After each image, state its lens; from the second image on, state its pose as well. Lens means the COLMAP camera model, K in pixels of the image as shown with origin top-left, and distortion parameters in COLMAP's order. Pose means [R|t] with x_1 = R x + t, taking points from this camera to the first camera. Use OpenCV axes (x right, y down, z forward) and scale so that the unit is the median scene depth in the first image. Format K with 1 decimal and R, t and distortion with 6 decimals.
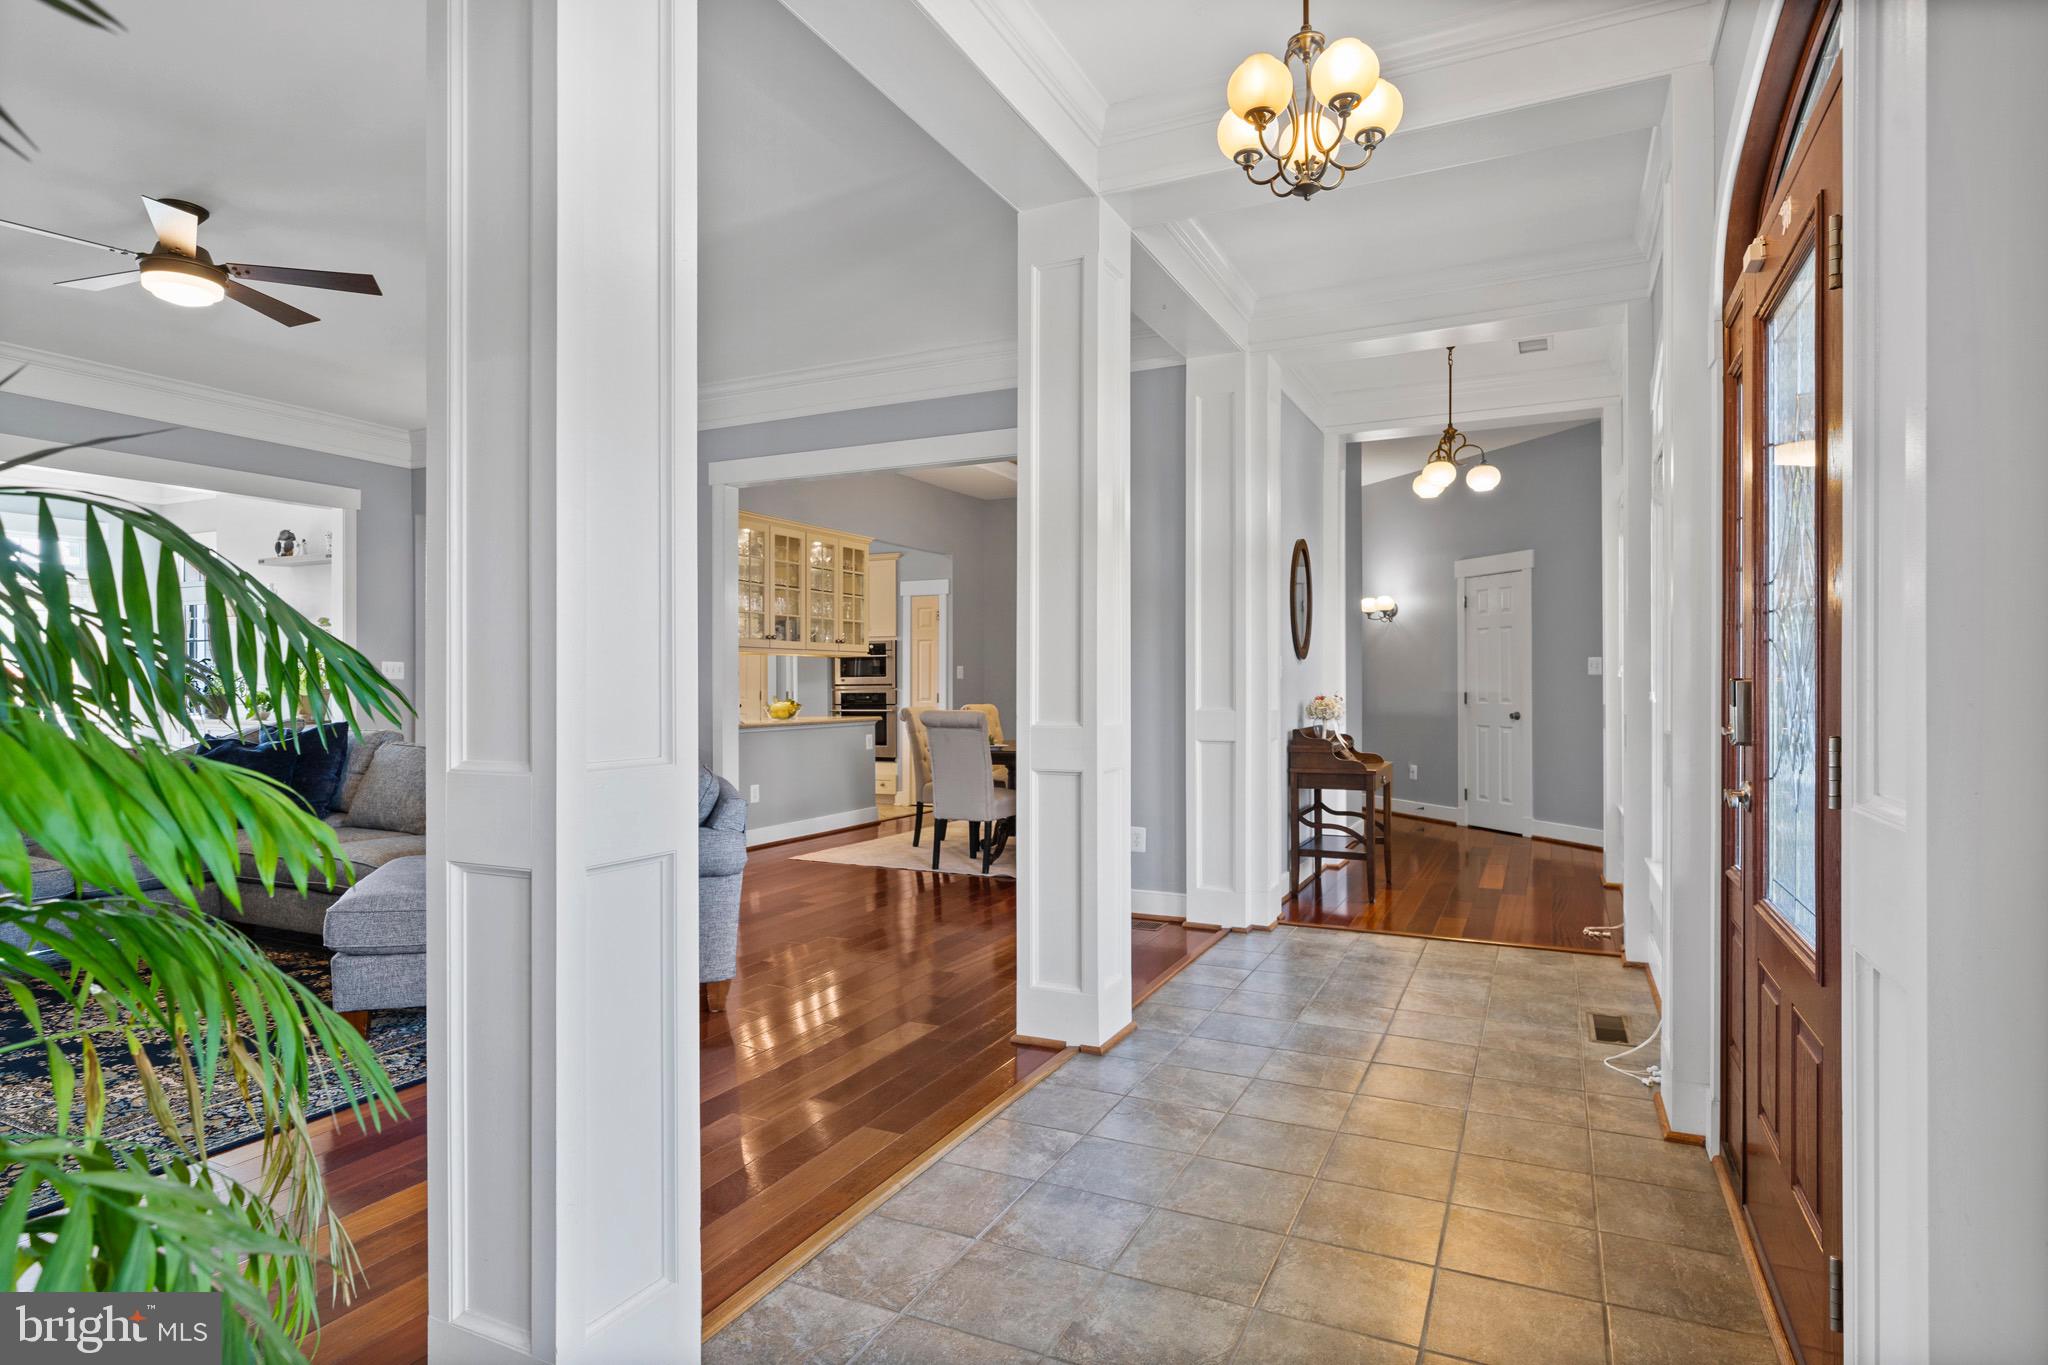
lens RADIAL K [[1081.7, 0, 1029.0], [0, 1081.7, 675.3], [0, 0, 1]] dist [0.002302, 0.000624]
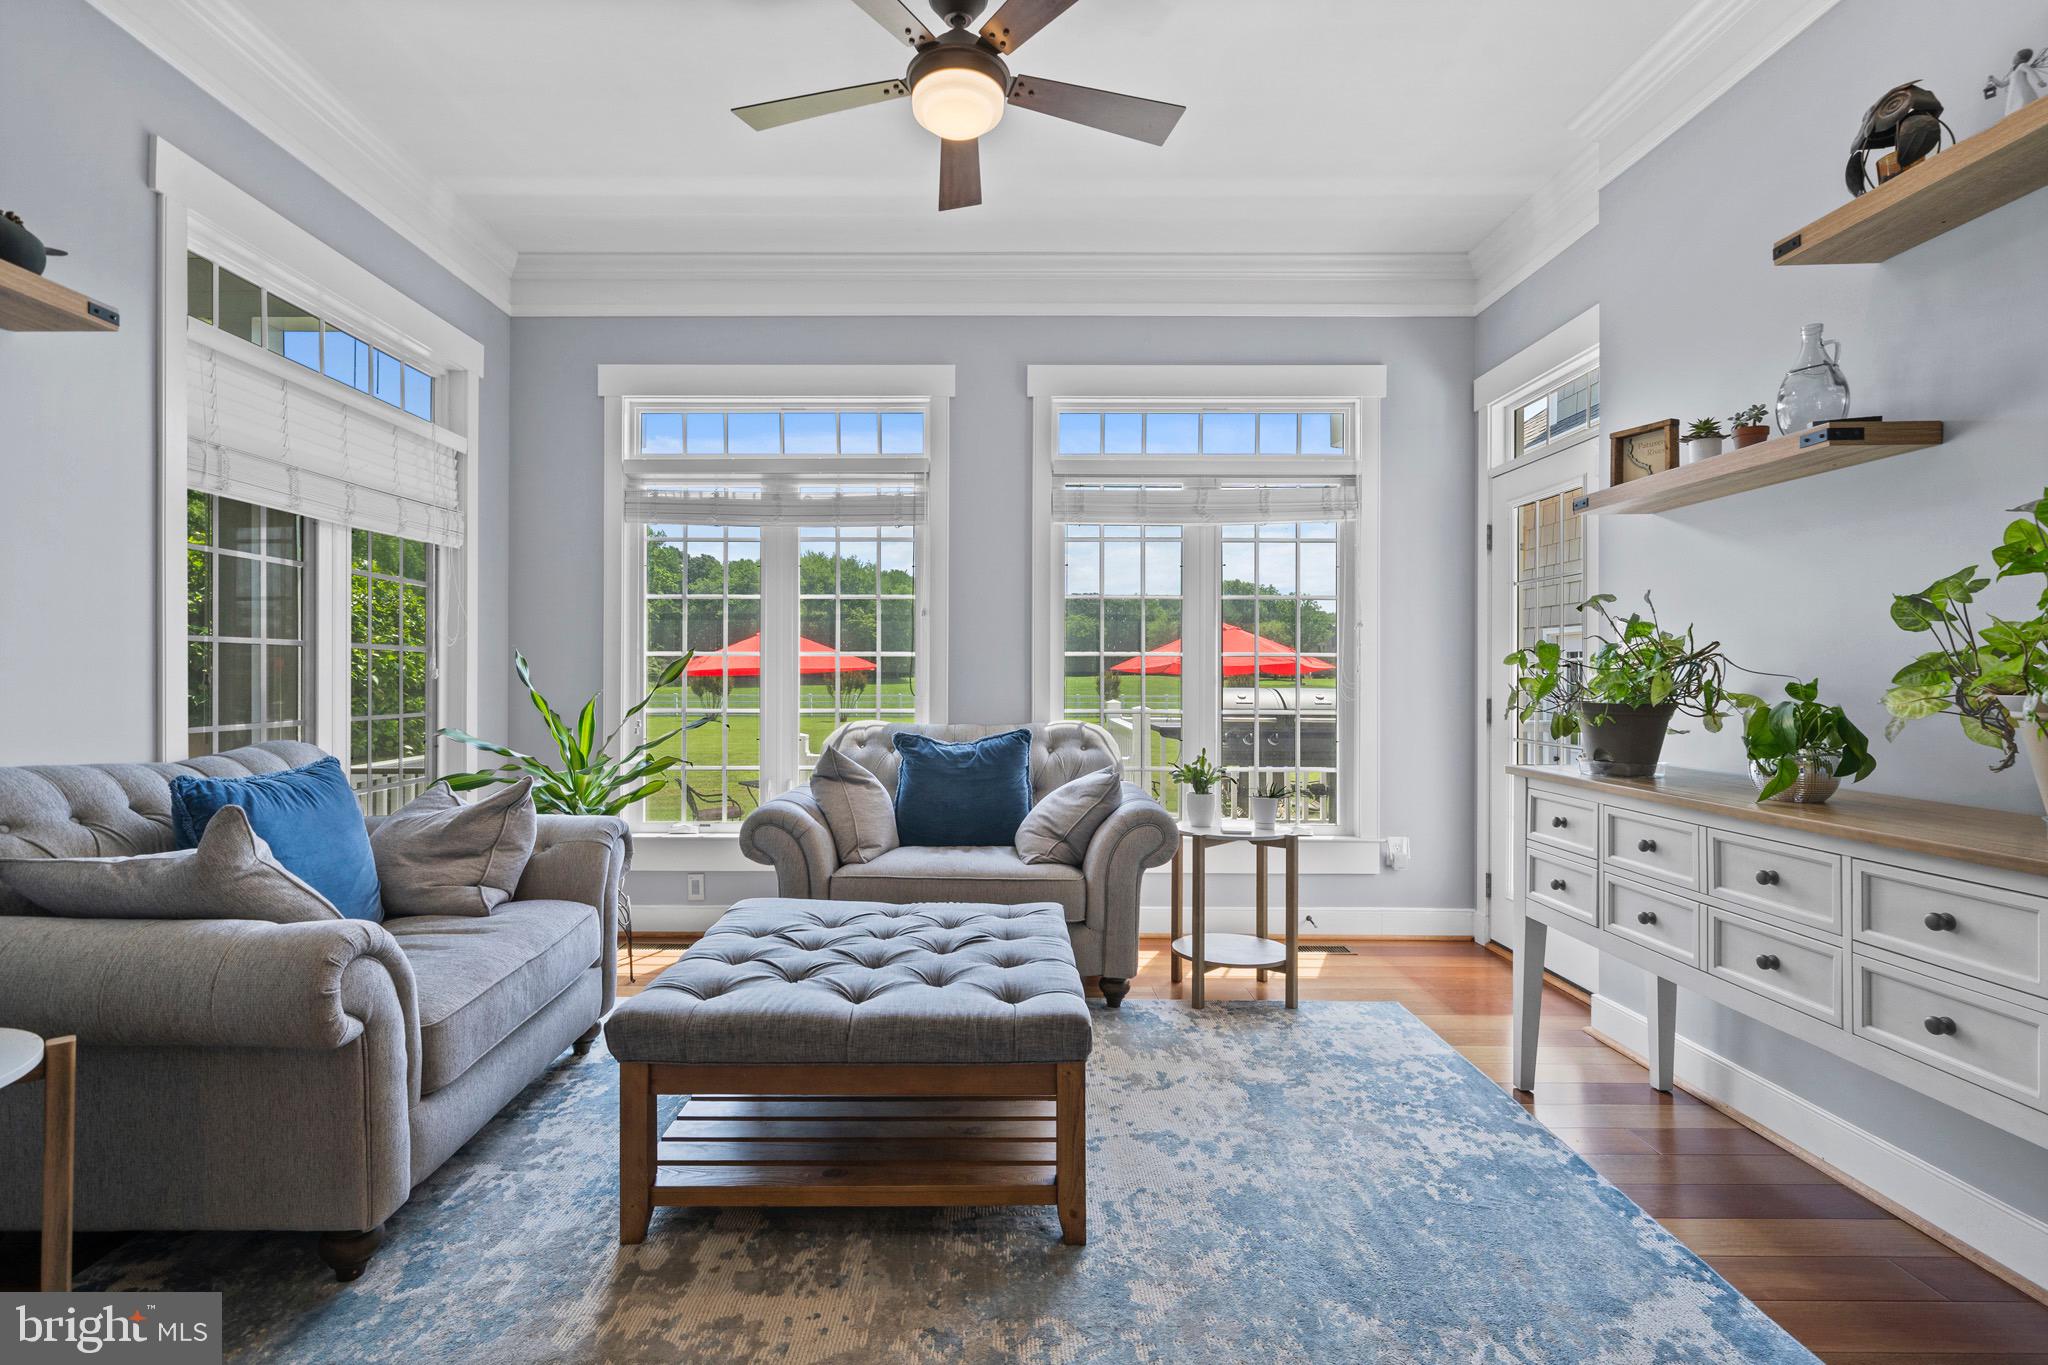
lens RADIAL K [[975.2, 0, 991.4], [0, 975.2, 674.7], [0, 0, 1]] dist [-0.001201, -0.000426]
pose [[0.433386, 0.002789, -0.901204, -0.570368], [0.003385, 0.999983, 0.004722, 0.006867], [0.901202, -0.005097, 0.433370, 0.702457]]
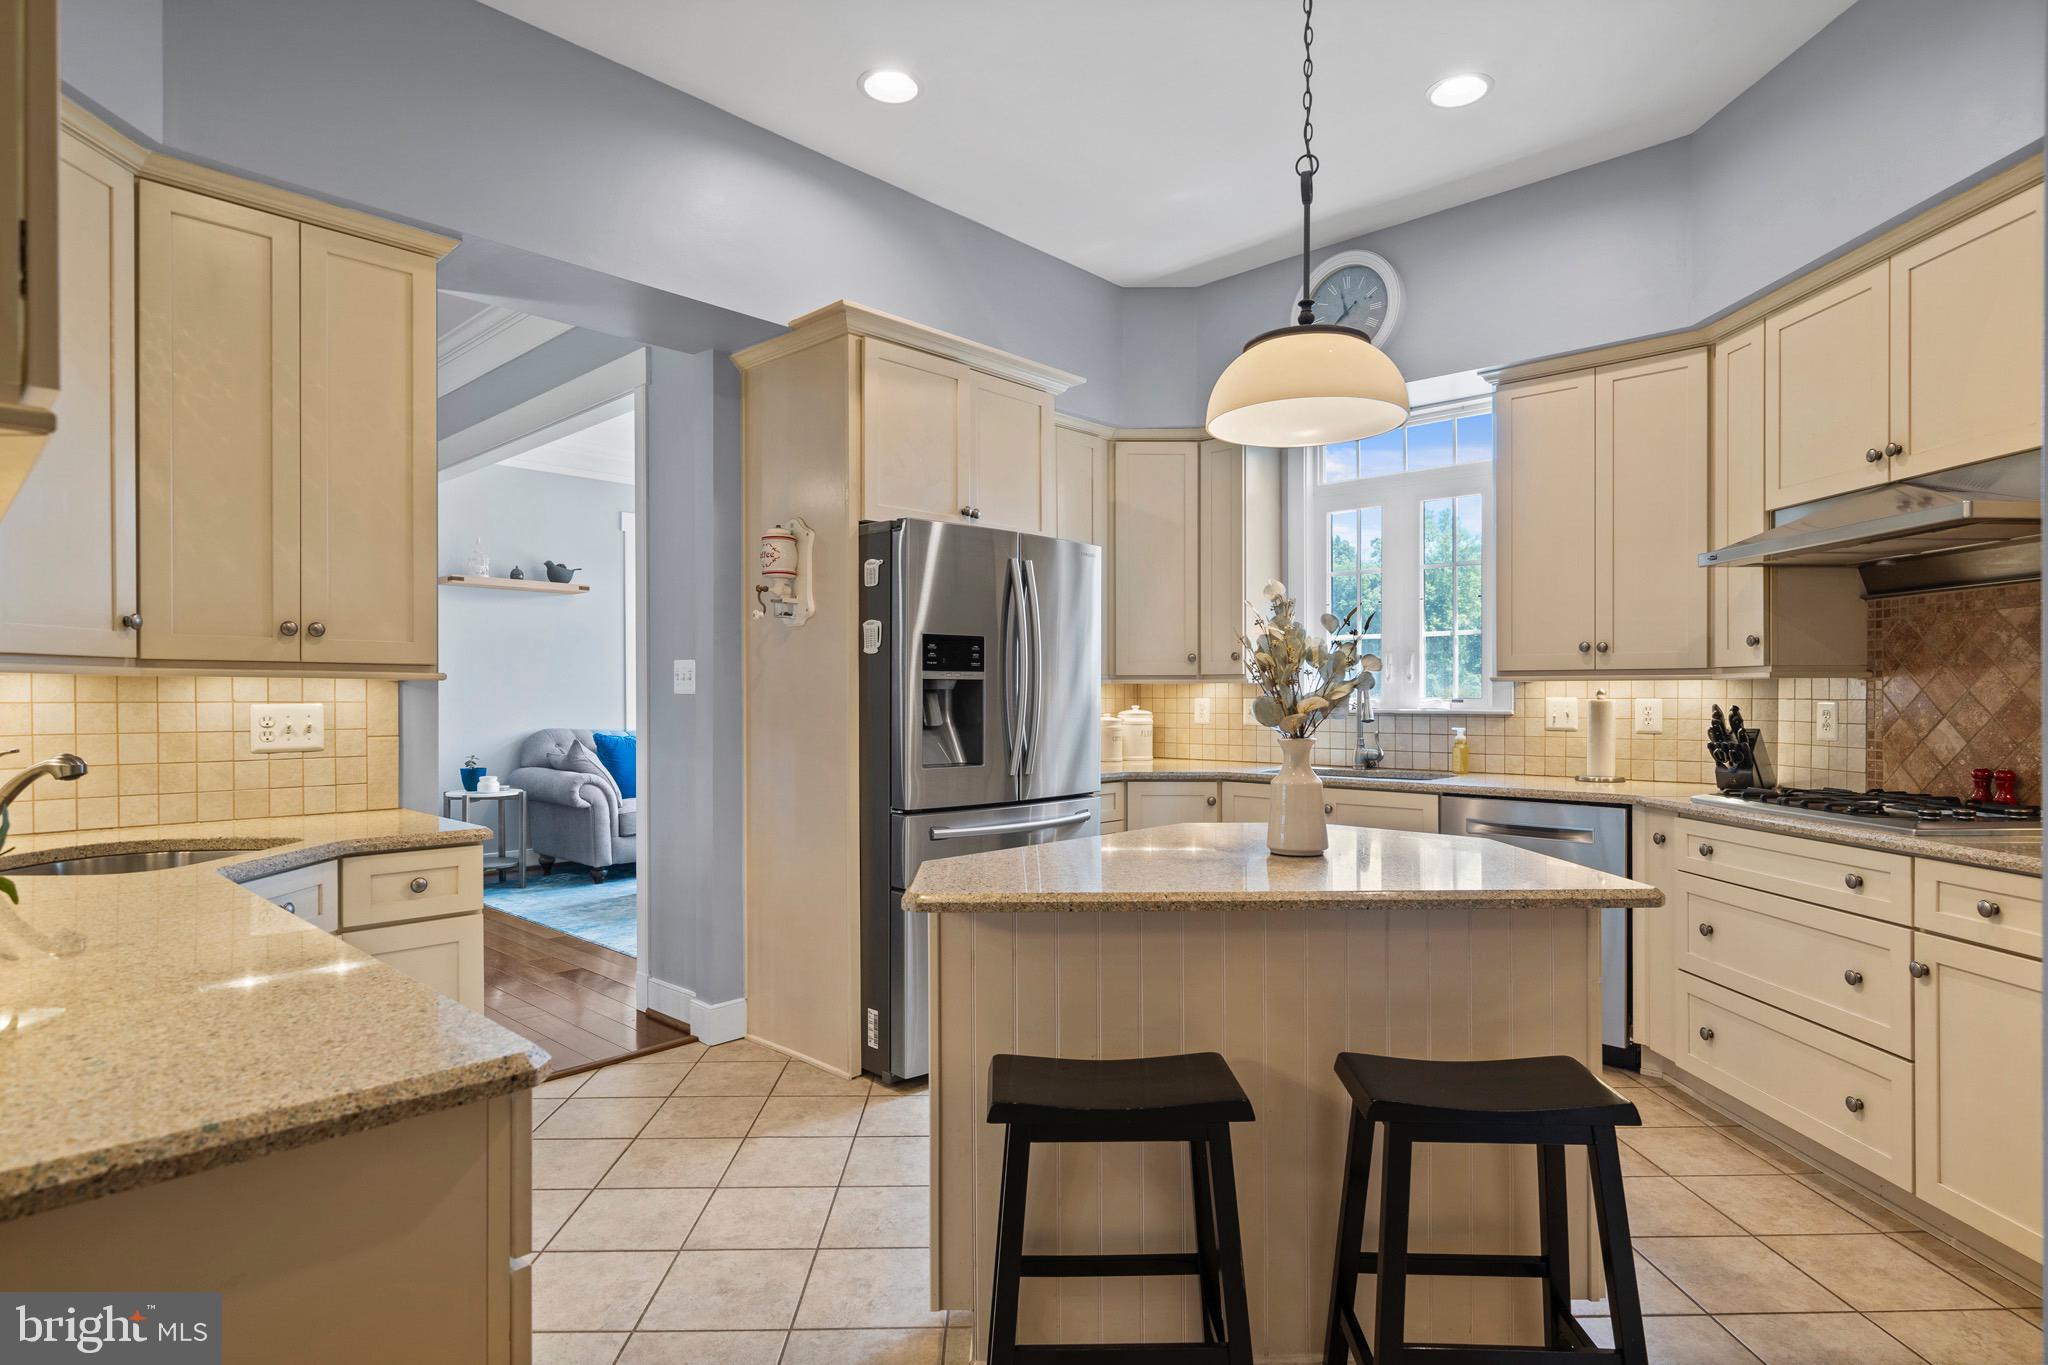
lens RADIAL K [[1085.9, 0, 1027.3], [0, 1085.9, 693.5], [0, 0, 1]] dist [0.002034, -0.000179]
pose [[-0.299529, 0.001450, -0.954086, -0.137200], [0.007499, 0.999972, -0.000835, 0.004403], [0.954058, -0.007404, -0.299531, 1.236340]]
